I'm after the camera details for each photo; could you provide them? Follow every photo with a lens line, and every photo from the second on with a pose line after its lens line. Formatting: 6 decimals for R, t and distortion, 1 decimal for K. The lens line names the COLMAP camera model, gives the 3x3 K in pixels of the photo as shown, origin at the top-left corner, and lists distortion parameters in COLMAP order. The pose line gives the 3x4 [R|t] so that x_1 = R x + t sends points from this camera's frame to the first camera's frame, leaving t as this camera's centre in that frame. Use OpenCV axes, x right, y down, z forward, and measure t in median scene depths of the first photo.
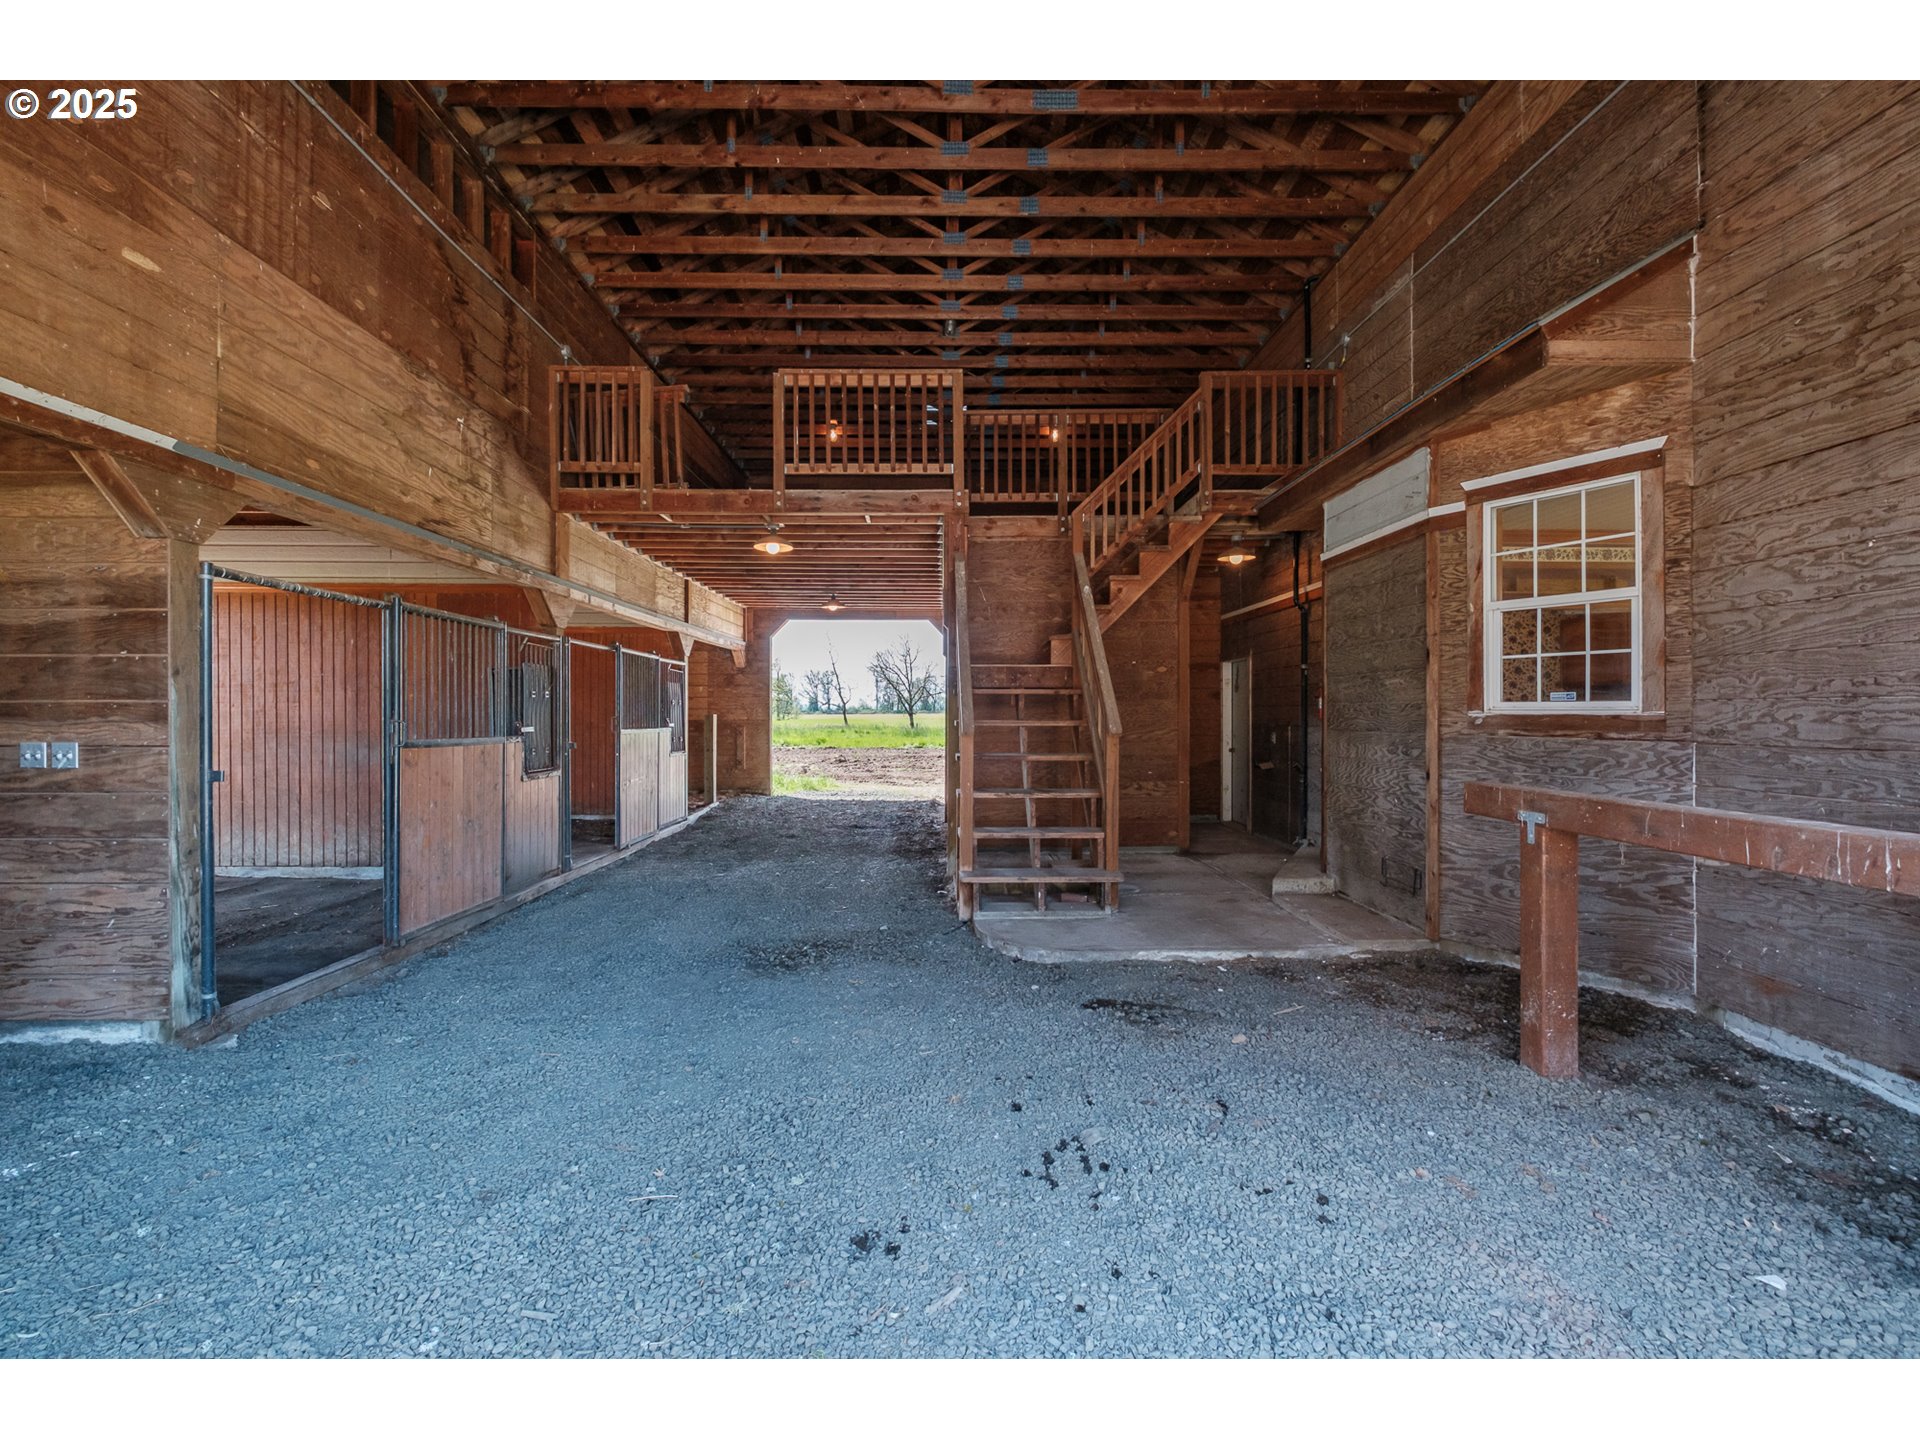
lens RADIAL K [[861.1, 0, 949.9], [0, 861.1, 712.7], [0, 0, 1]] dist [0.000160, -0.000027]
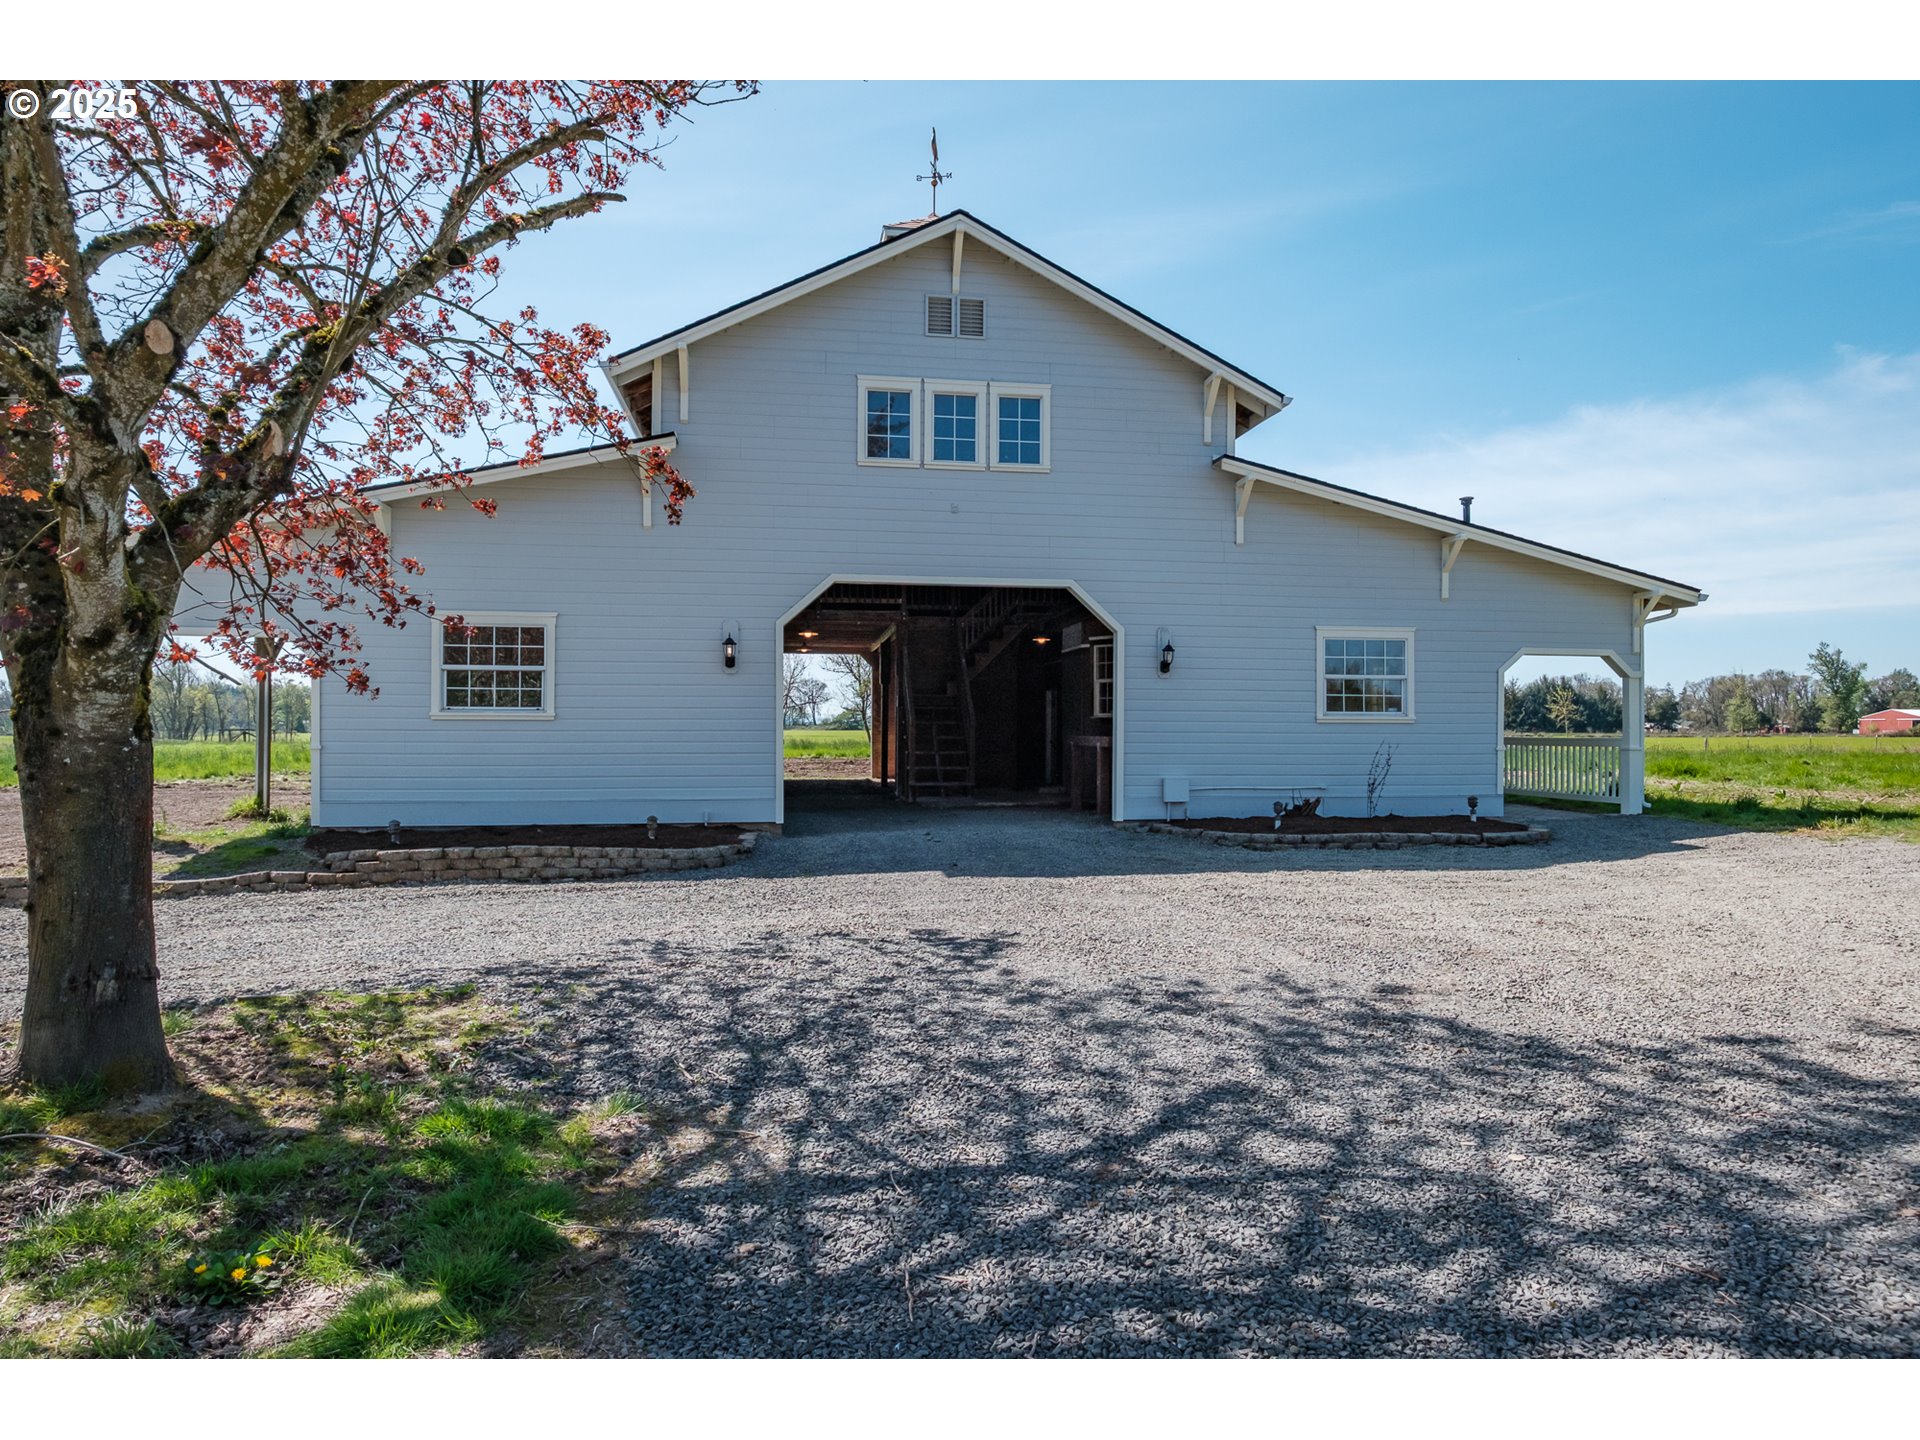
lens RADIAL K [[861.1, 0, 949.9], [0, 861.1, 712.7], [0, 0, 1]] dist [0.000160, -0.000027]
pose [[0.993136, 0.008262, 0.116675, -0.107892], [-0.007096, 0.999921, -0.010399, 0.008727], [-0.116752, 0.009499, 0.993116, -0.978135]]
